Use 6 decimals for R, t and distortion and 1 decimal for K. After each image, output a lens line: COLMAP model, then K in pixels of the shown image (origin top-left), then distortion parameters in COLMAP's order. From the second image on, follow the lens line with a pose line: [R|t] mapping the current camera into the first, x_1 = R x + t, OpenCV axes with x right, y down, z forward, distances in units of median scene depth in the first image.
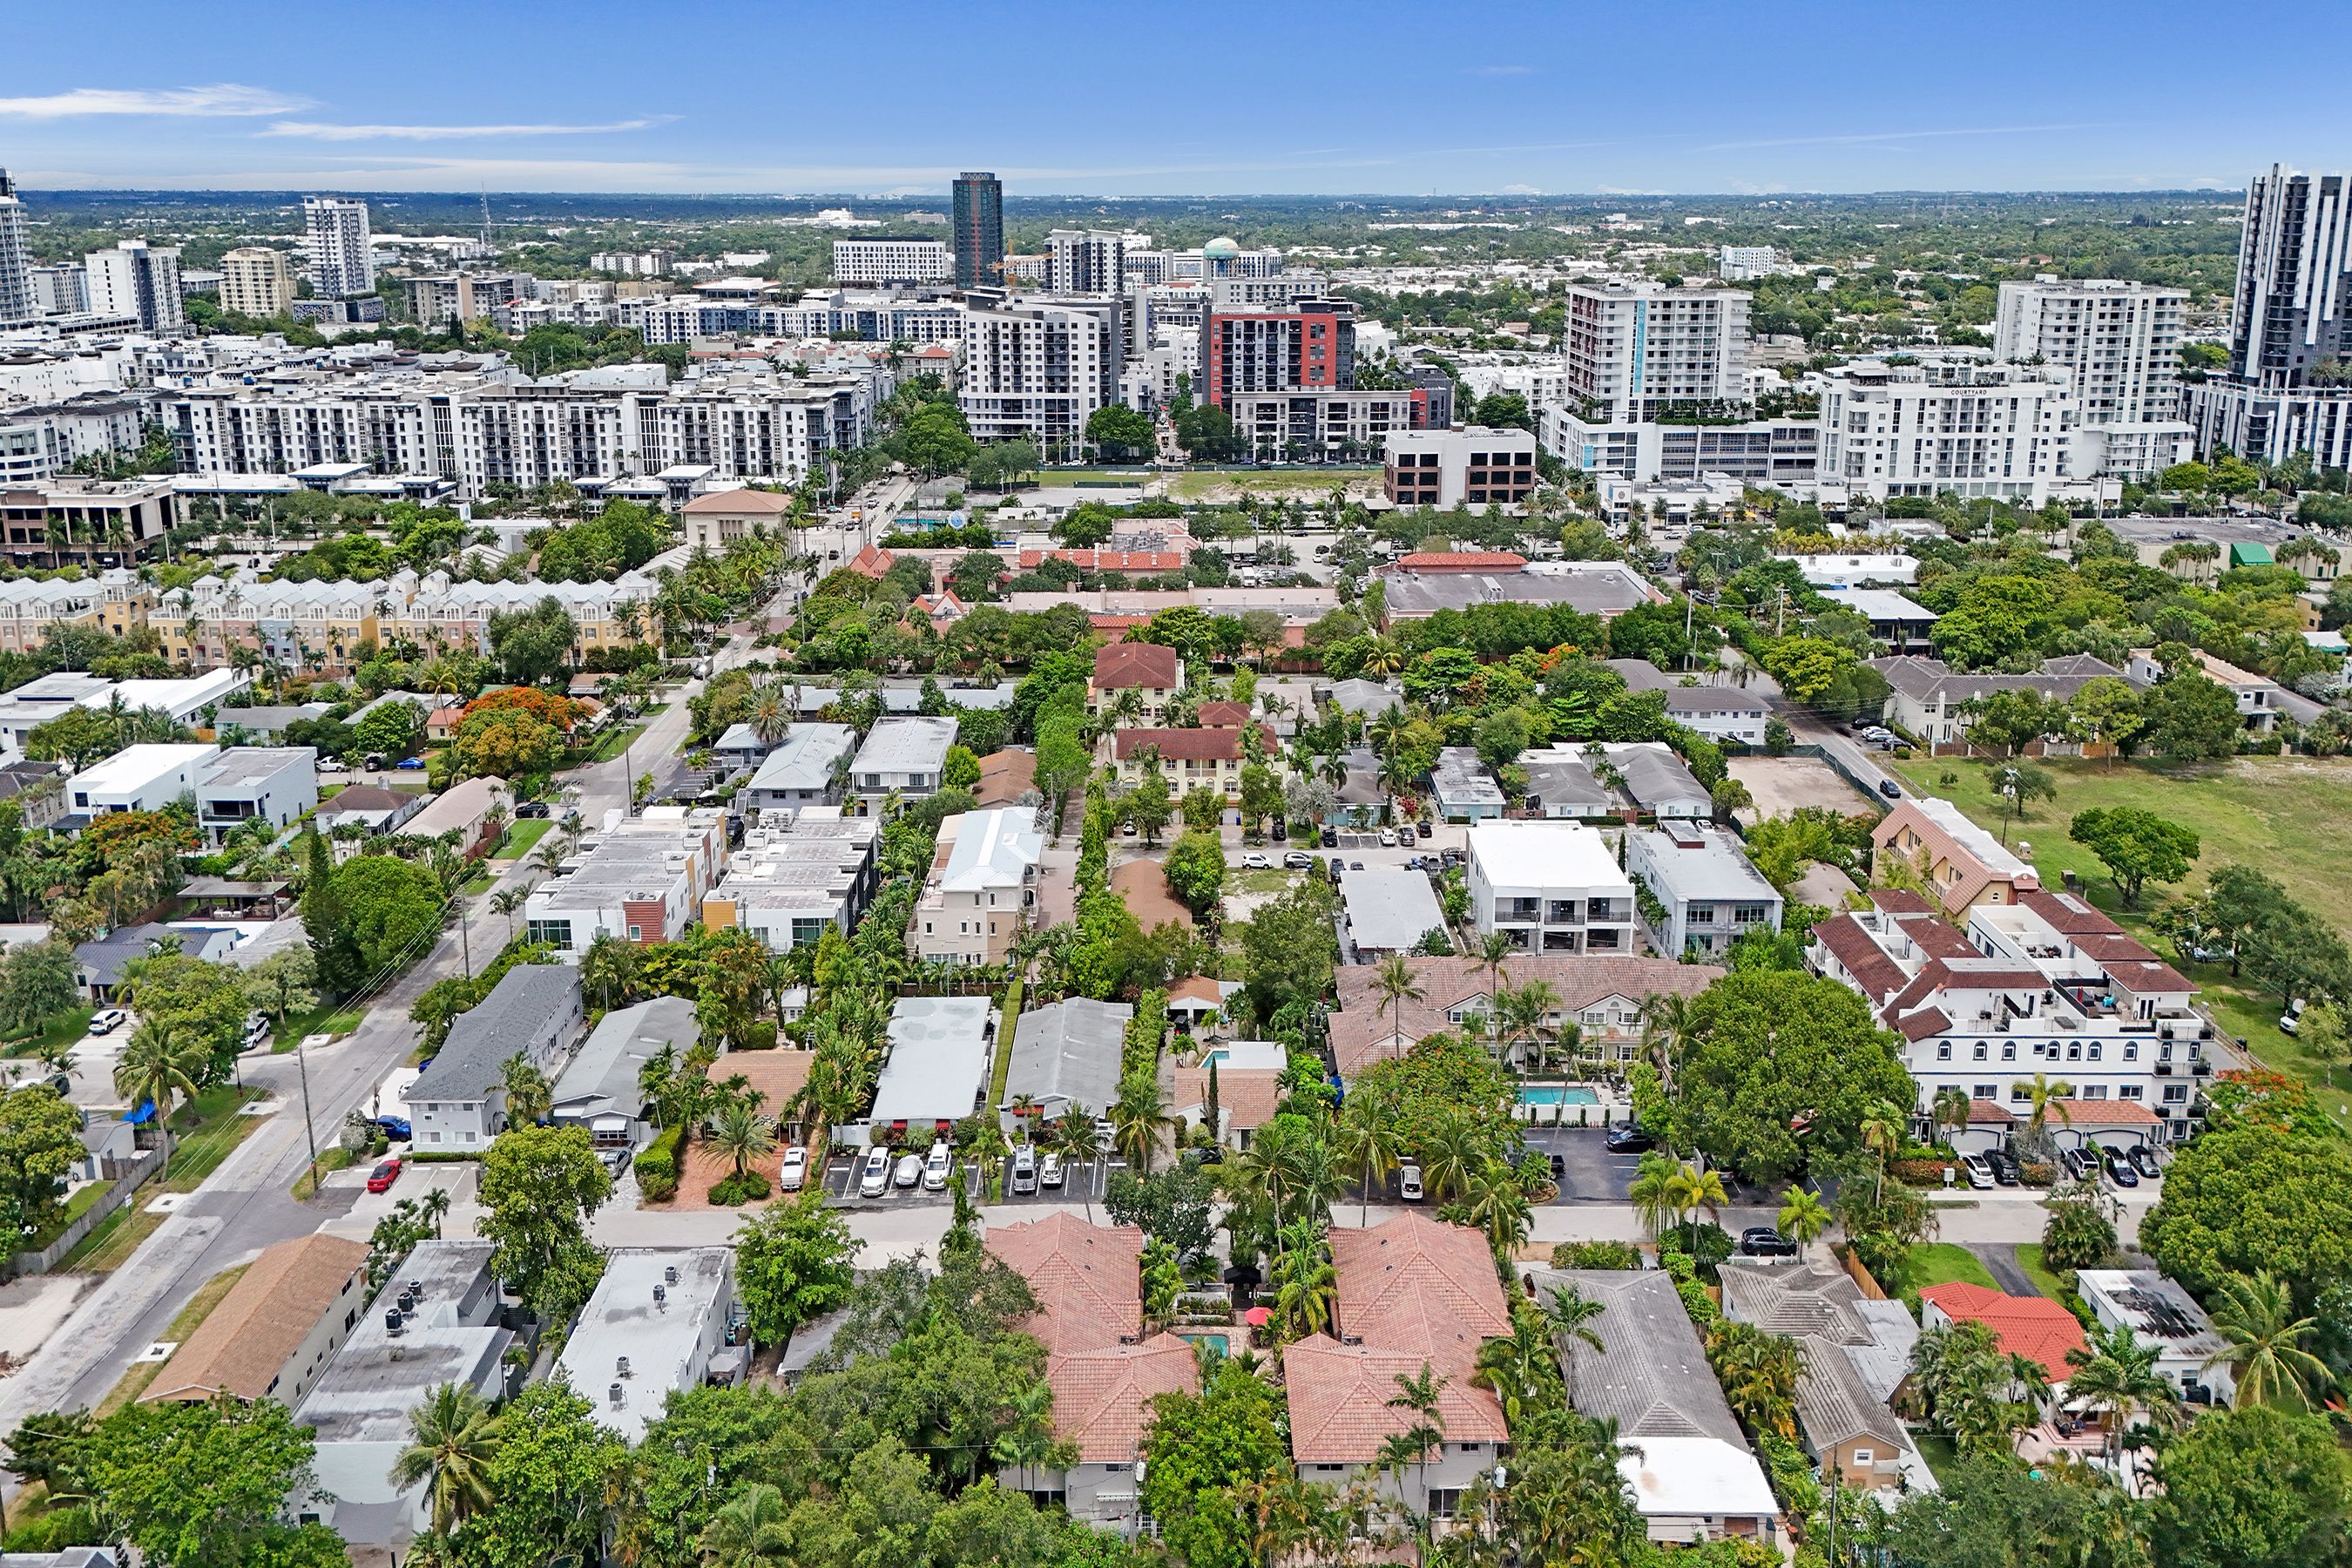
lens RADIAL K [[1798.1, 0, 1197.2], [0, 1798.1, 783.6], [0, 0, 1]] dist [0.052802, -0.062740]
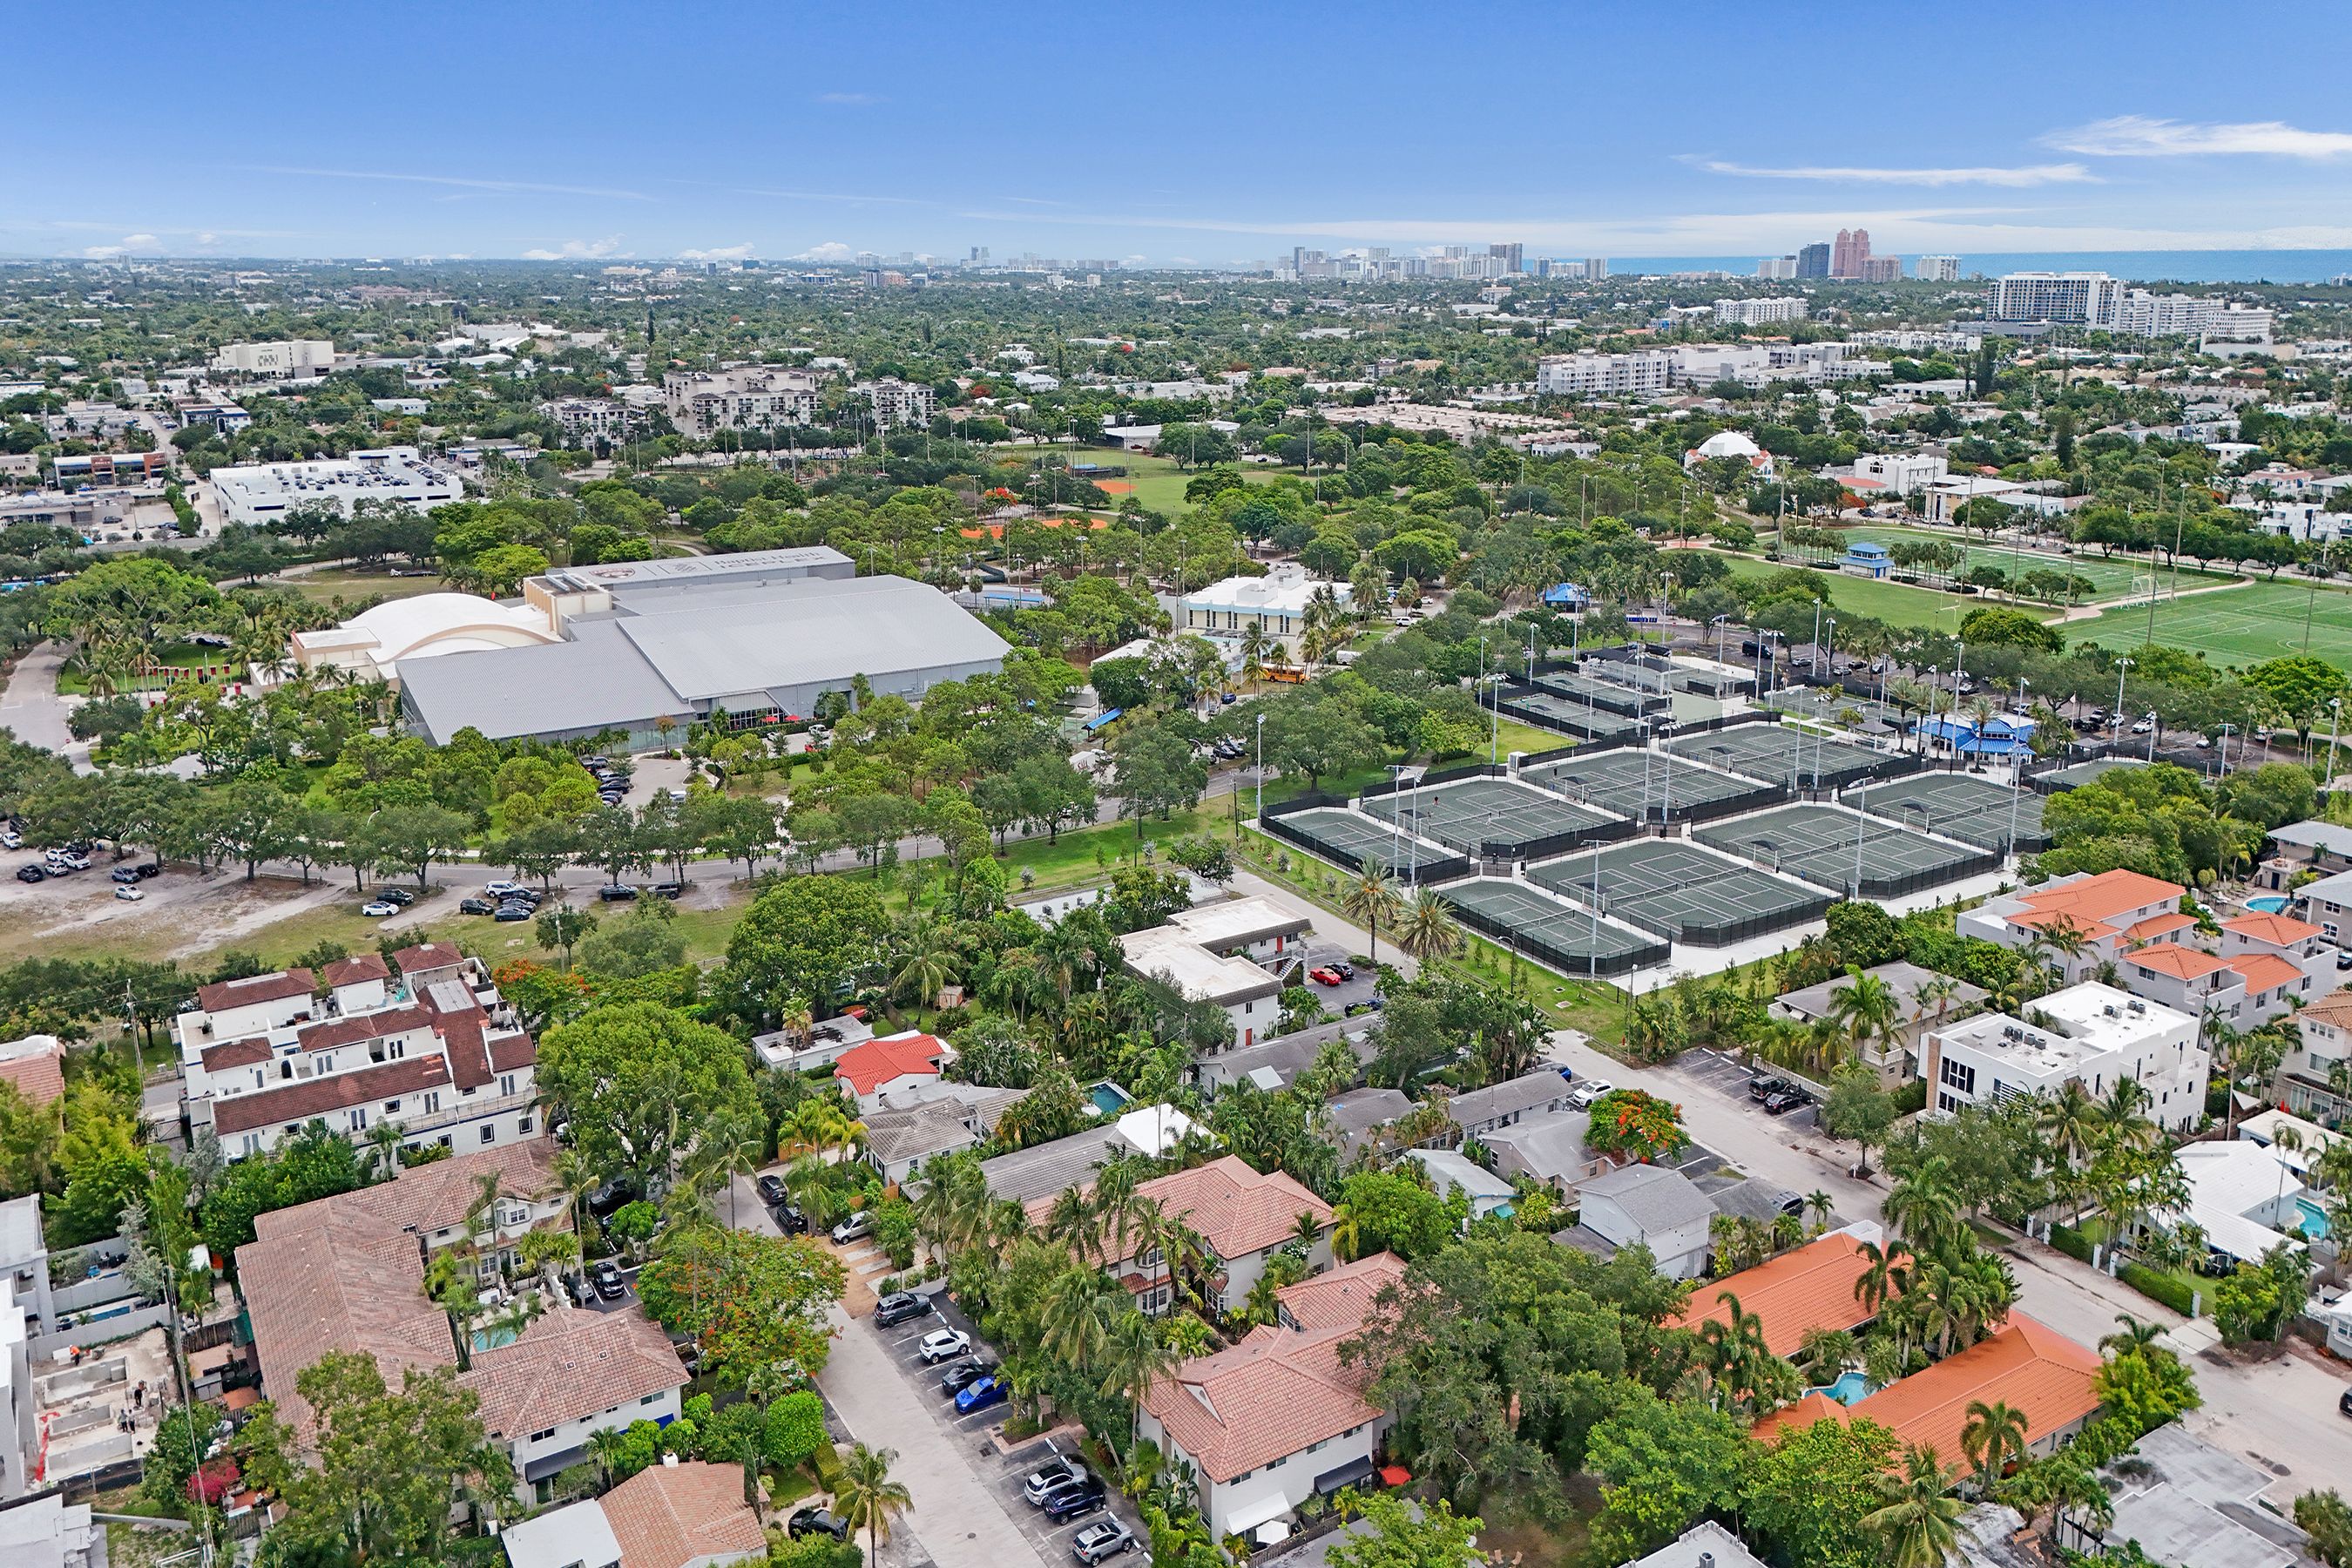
lens RADIAL K [[1790.7, 0, 1166.0], [0, 1790.7, 715.4], [0, 0, 1]] dist [0.073079, -0.071143]
pose [[-0.527847, -0.204266, 0.824410, -0.203027], [0.265585, 0.882279, 0.388651, -0.112634], [-0.806748, 0.424099, -0.411459, 0.342957]]
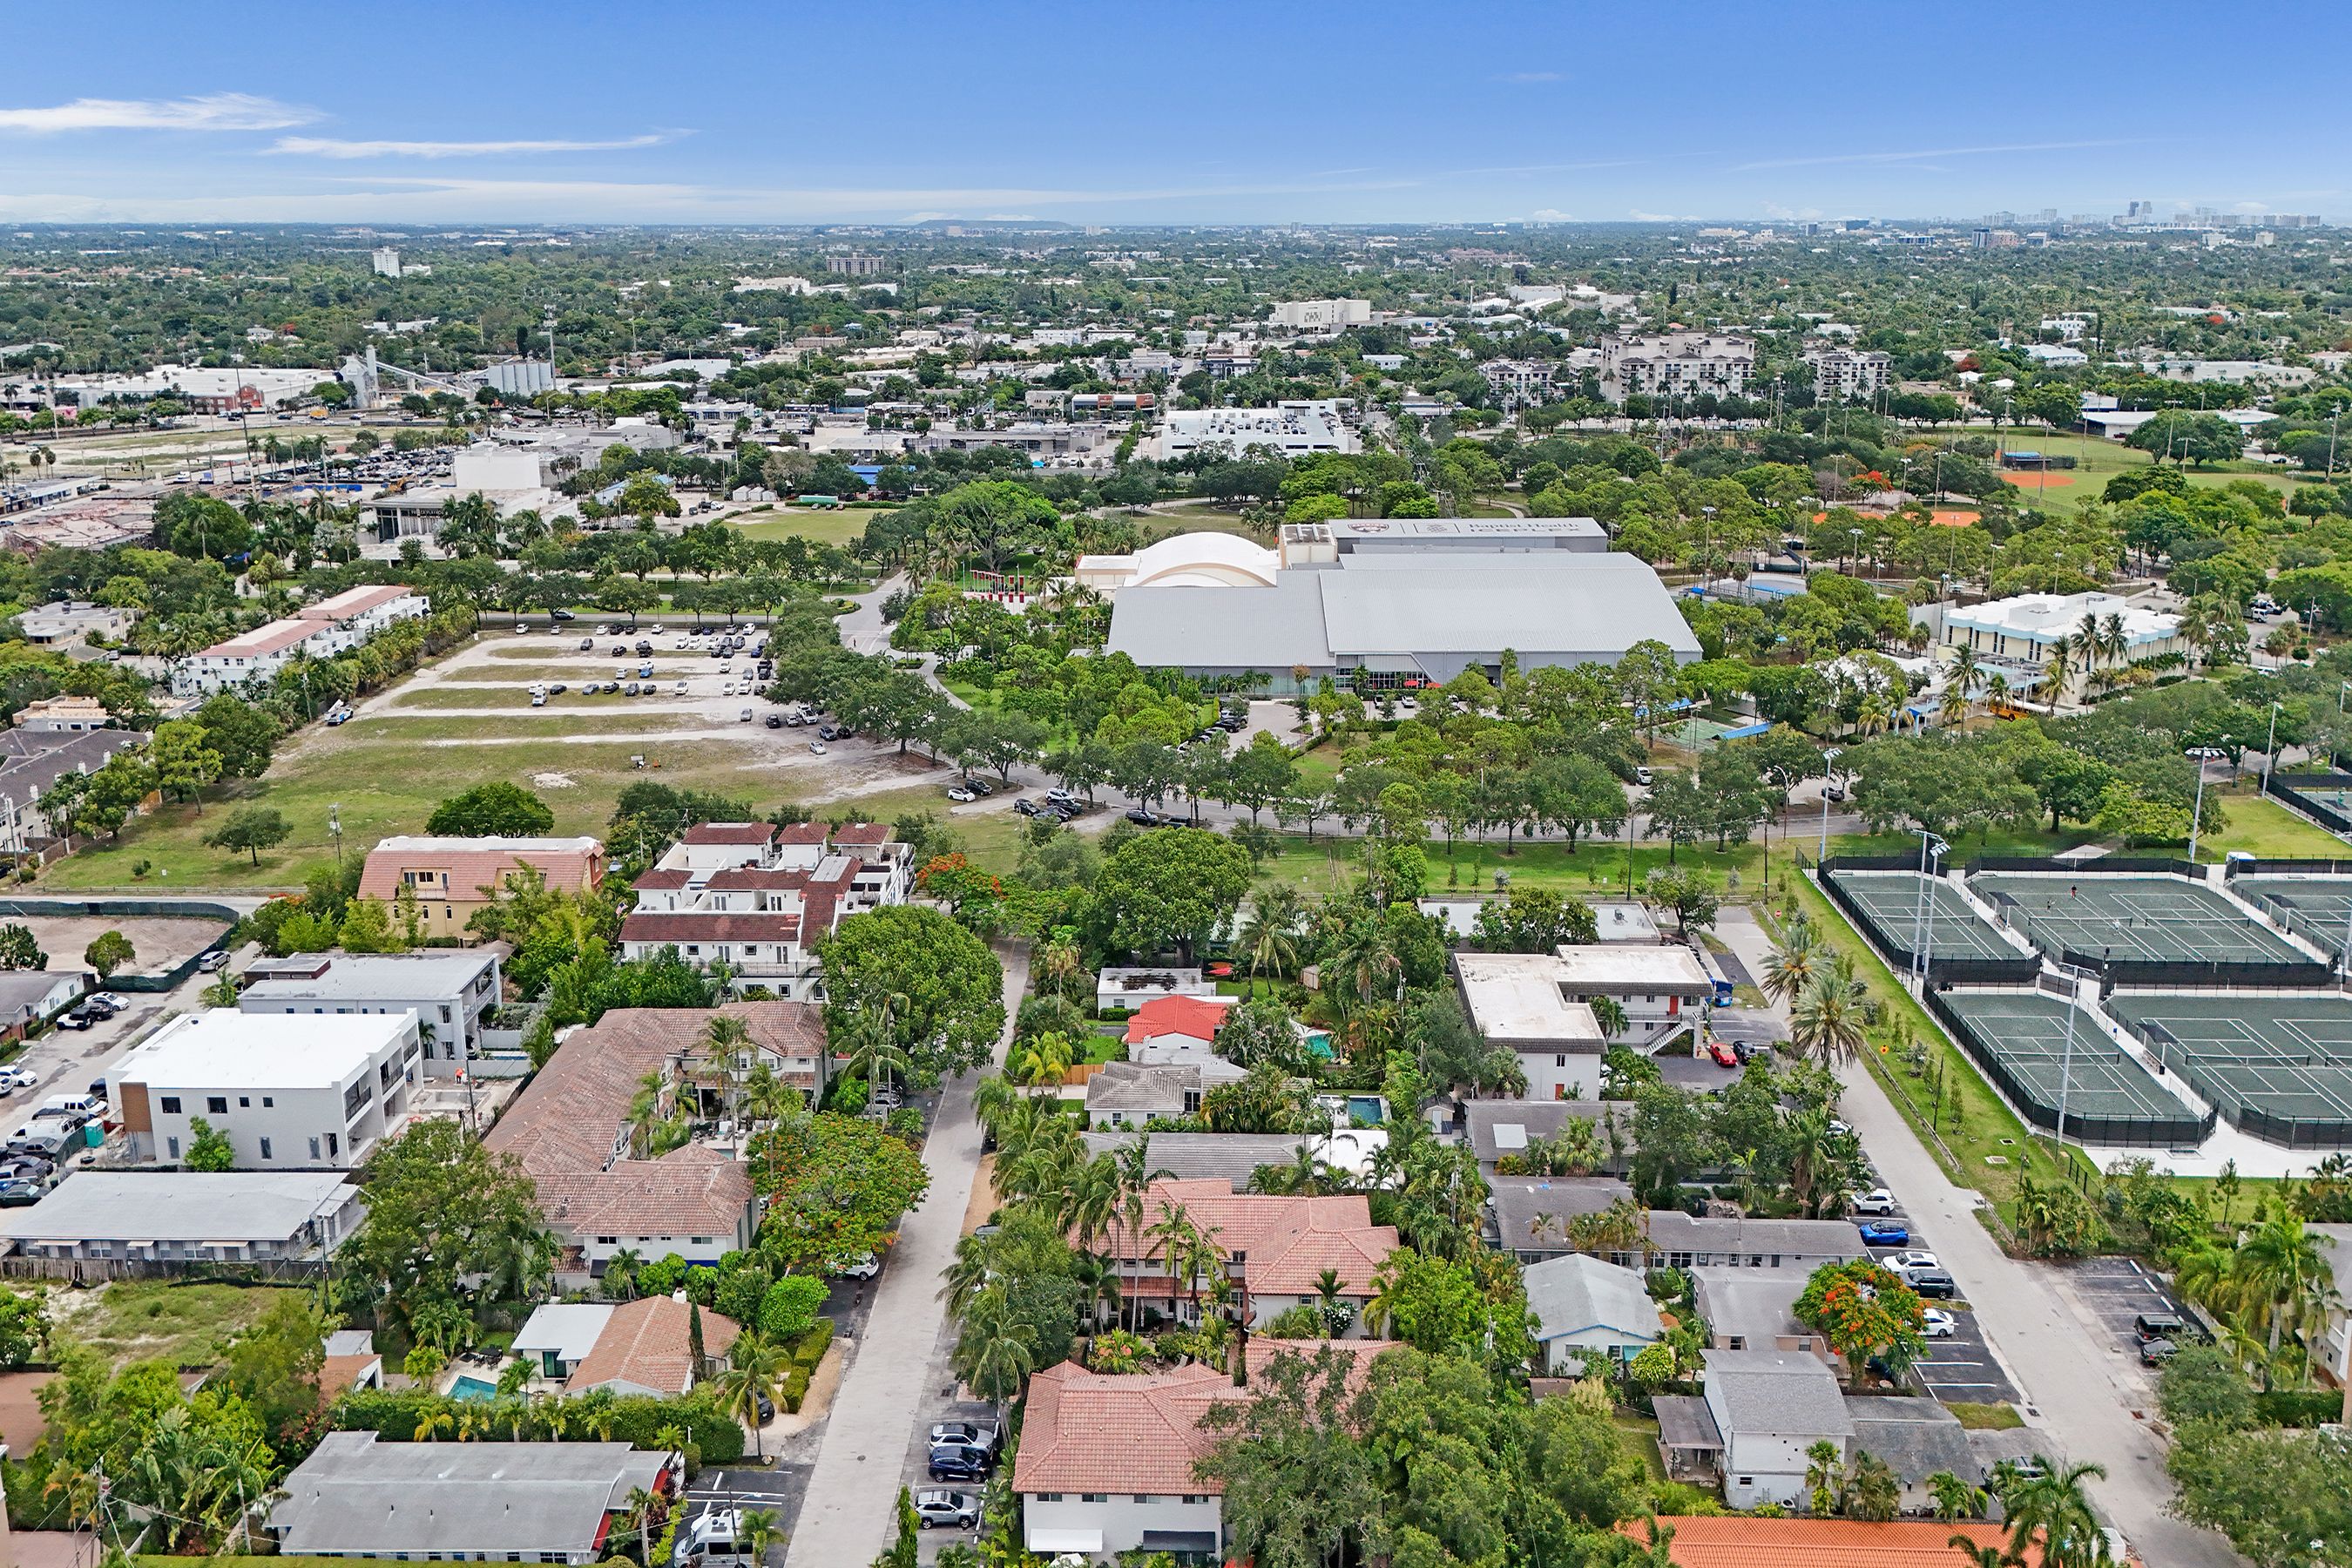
lens RADIAL K [[1790.7, 0, 1166.0], [0, 1790.7, 715.4], [0, 0, 1]] dist [0.073079, -0.071143]
pose [[0.030046, -0.259906, 0.965166, -0.228023], [0.311327, 0.920004, 0.238052, -0.069503], [-0.949828, 0.293329, 0.108558, 0.209967]]
